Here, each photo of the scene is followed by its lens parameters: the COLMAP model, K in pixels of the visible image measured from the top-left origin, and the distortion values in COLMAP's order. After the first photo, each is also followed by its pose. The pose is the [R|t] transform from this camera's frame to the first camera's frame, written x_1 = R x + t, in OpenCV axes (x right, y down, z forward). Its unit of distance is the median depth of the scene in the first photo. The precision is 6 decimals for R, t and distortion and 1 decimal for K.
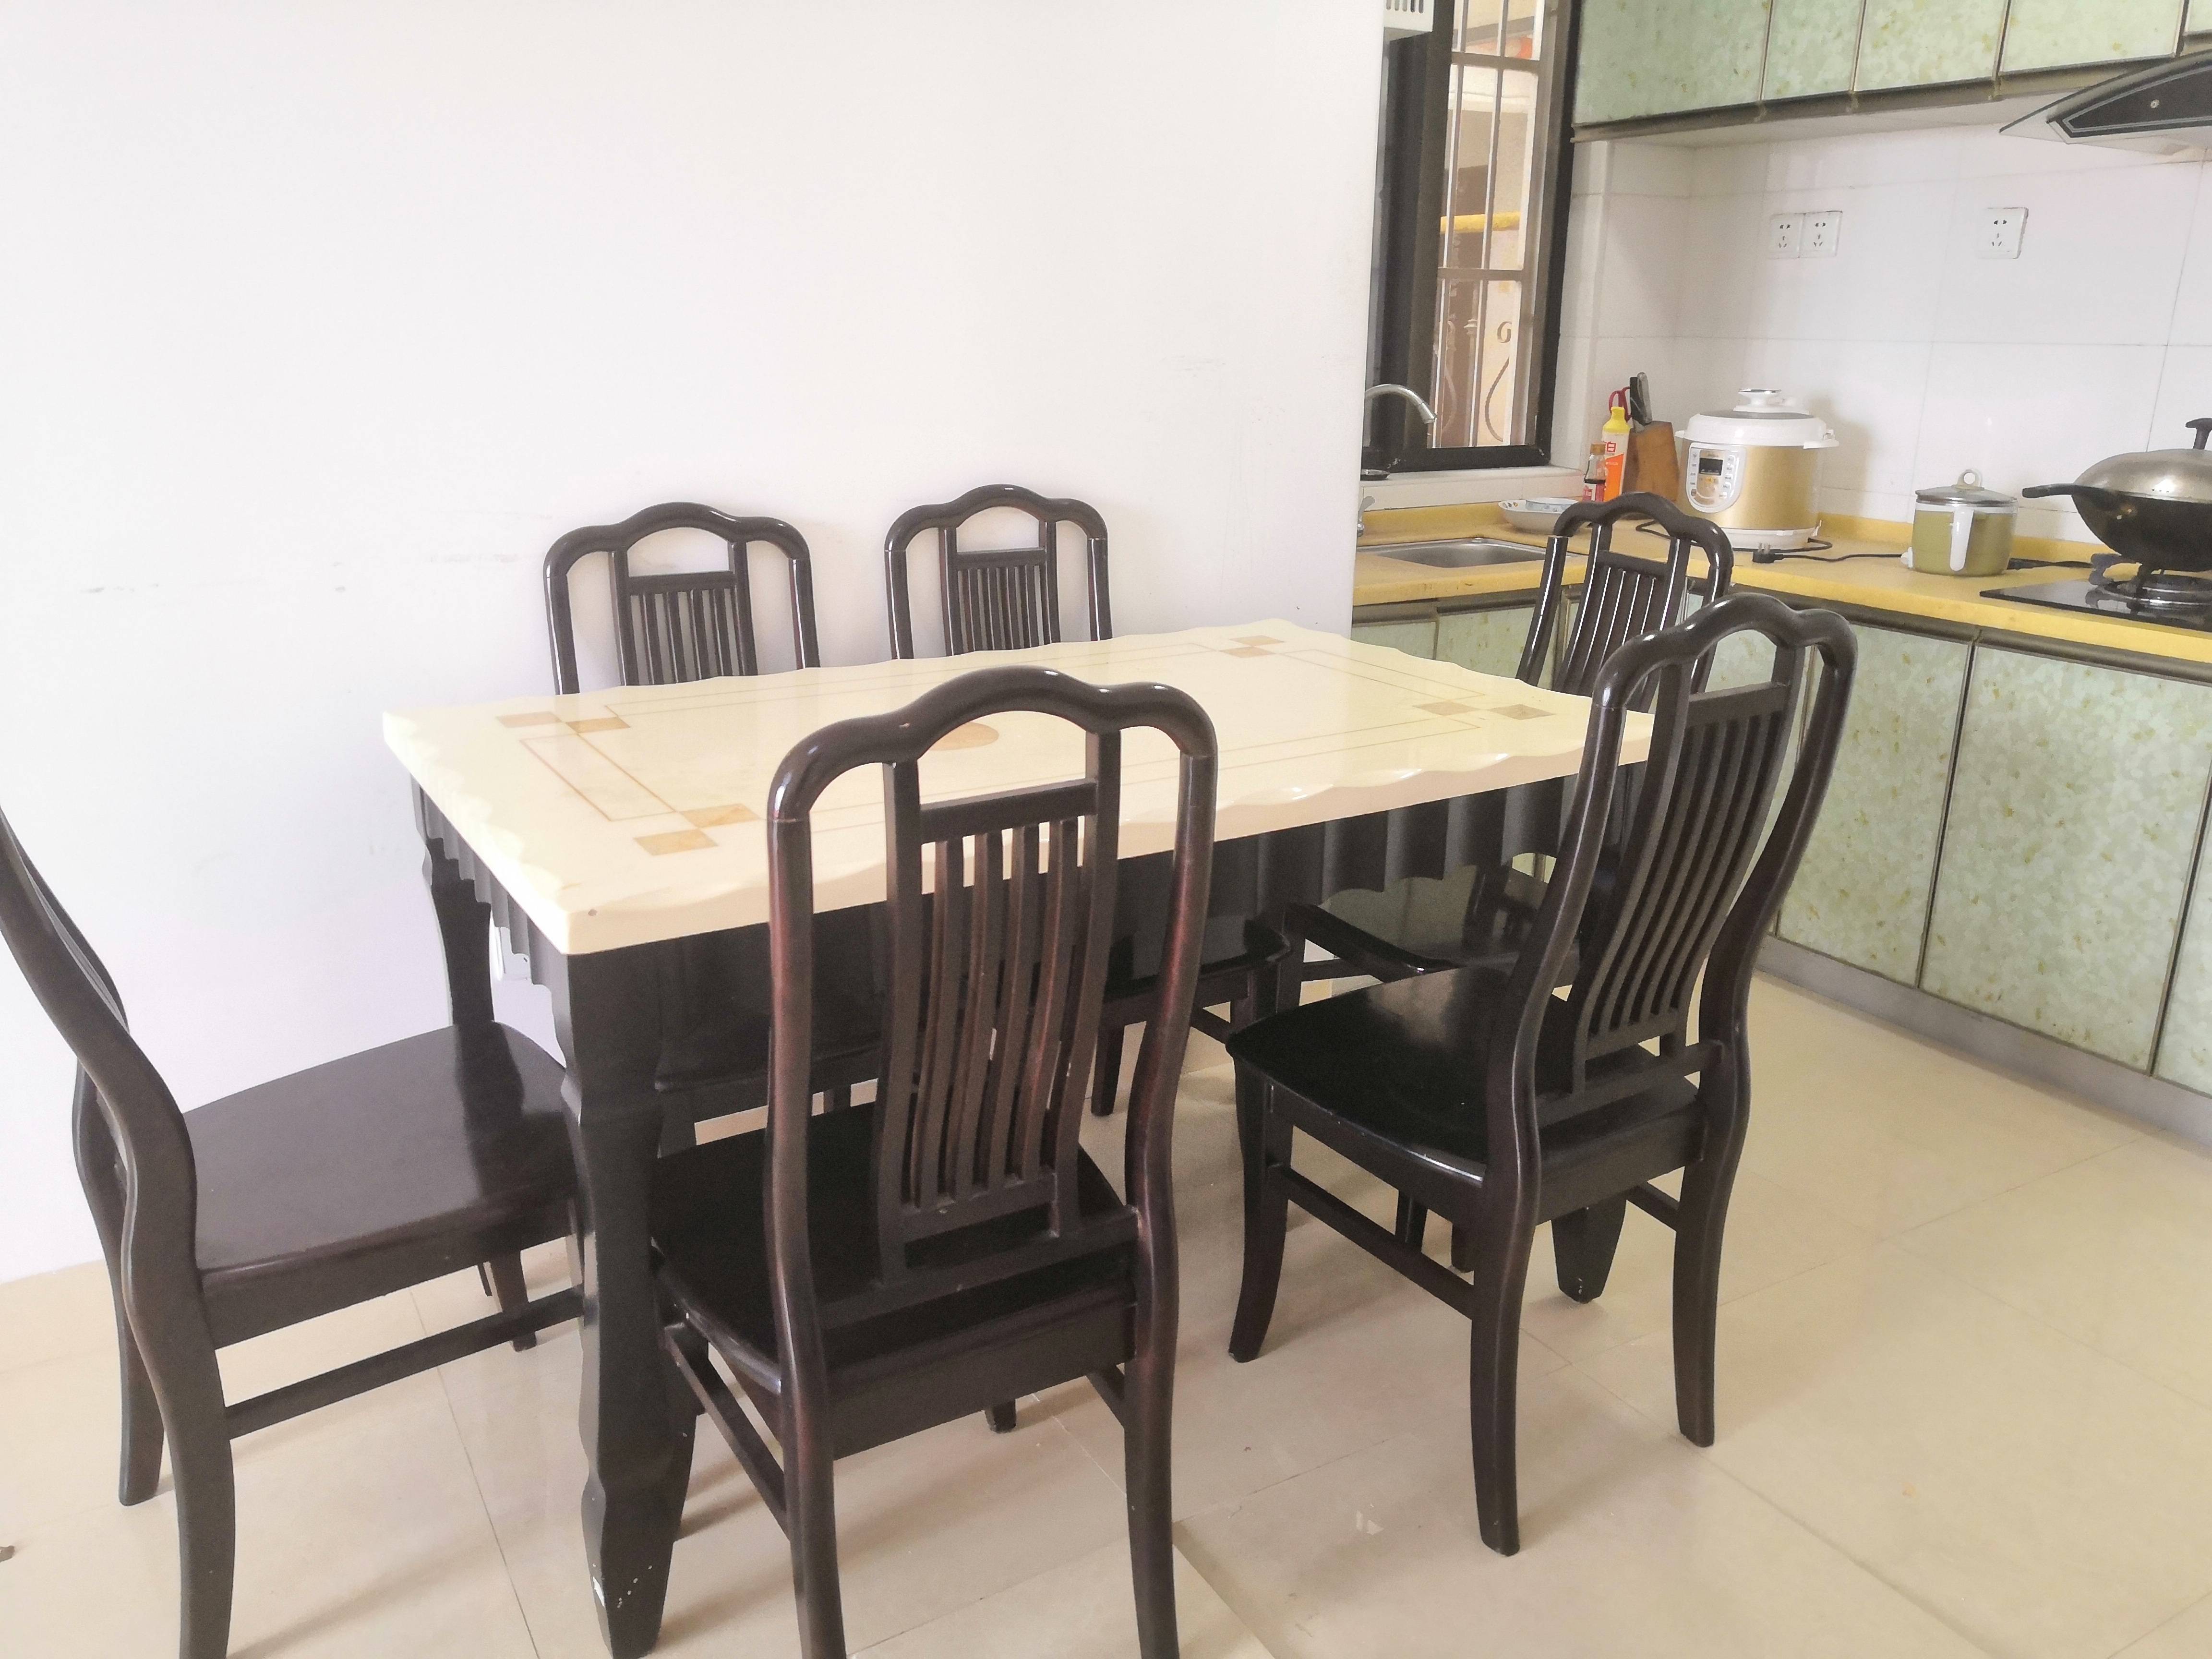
lens RADIAL K [[1707.3, 0, 1101.8], [0, 1707.3, 834.1], [0, 0, 1]] dist [-0.000652, 0.024538]
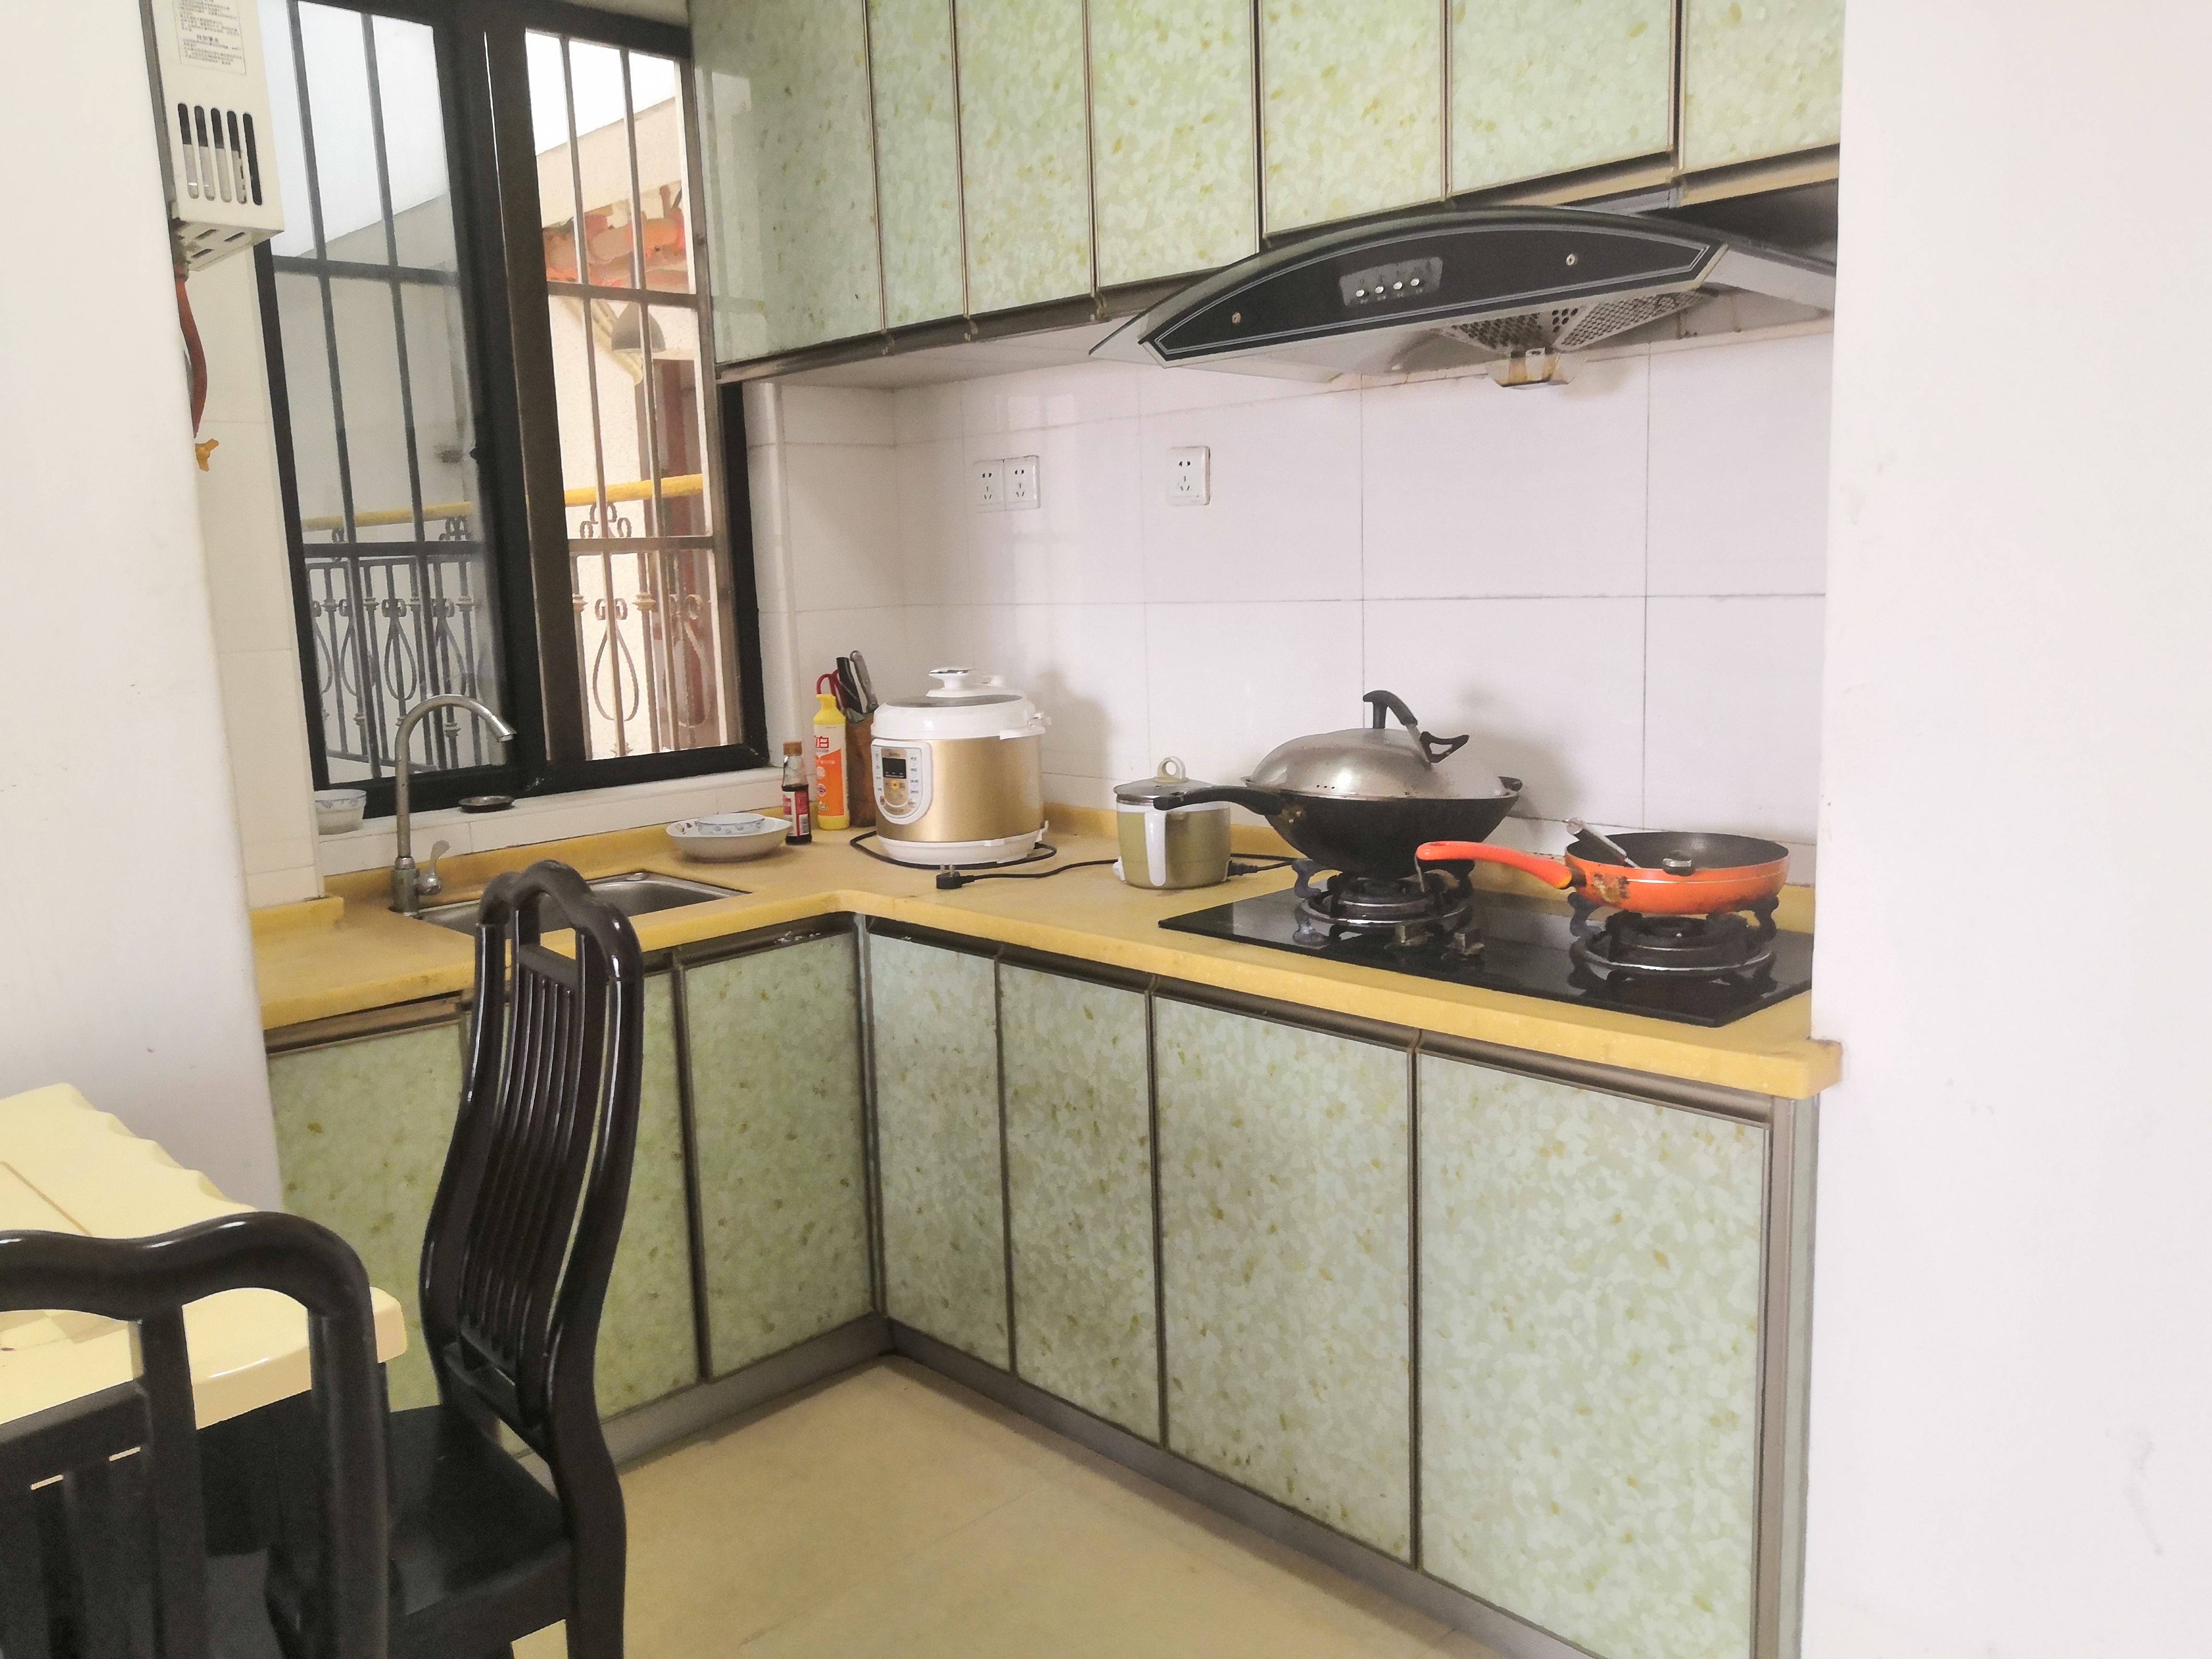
lens RADIAL K [[1707.3, 0, 1112.5], [0, 1707.3, 835.0], [0, 0, 1]] dist [-0.000652, 0.024538]
pose [[0.970820, -0.082395, 0.225209, 0.317939], [0.113159, 0.985390, -0.127286, -0.083514], [-0.211431, 0.149056, 0.965960, 0.251179]]
